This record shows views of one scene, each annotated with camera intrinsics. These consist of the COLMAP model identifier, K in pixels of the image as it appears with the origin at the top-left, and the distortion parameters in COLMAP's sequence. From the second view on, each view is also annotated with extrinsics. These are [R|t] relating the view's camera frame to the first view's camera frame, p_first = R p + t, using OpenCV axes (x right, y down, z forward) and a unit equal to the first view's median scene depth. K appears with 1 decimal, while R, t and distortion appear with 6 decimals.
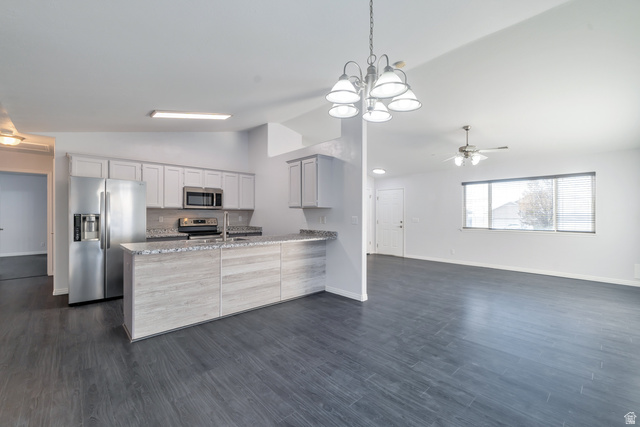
lens RADIAL K [[274.7, 0, 314.9], [0, 274.7, 214.3], [0, 0, 1]] dist [-0.004689, 0.000030]
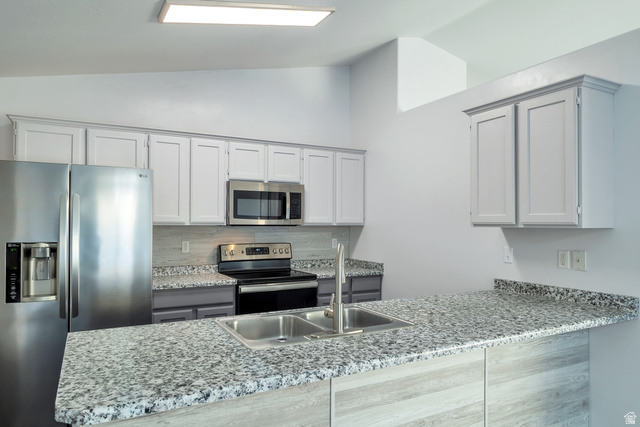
lens RADIAL K [[419.4, 0, 319.5], [0, 419.4, 215.9], [0, 0, 1]] dist [0.000294, -0.003865]
pose [[0.973776, -0.003233, -0.227486, -0.155750], [-0.000239, 0.999884, -0.015235, -0.026411], [0.227509, 0.014890, 0.973662, 0.323120]]
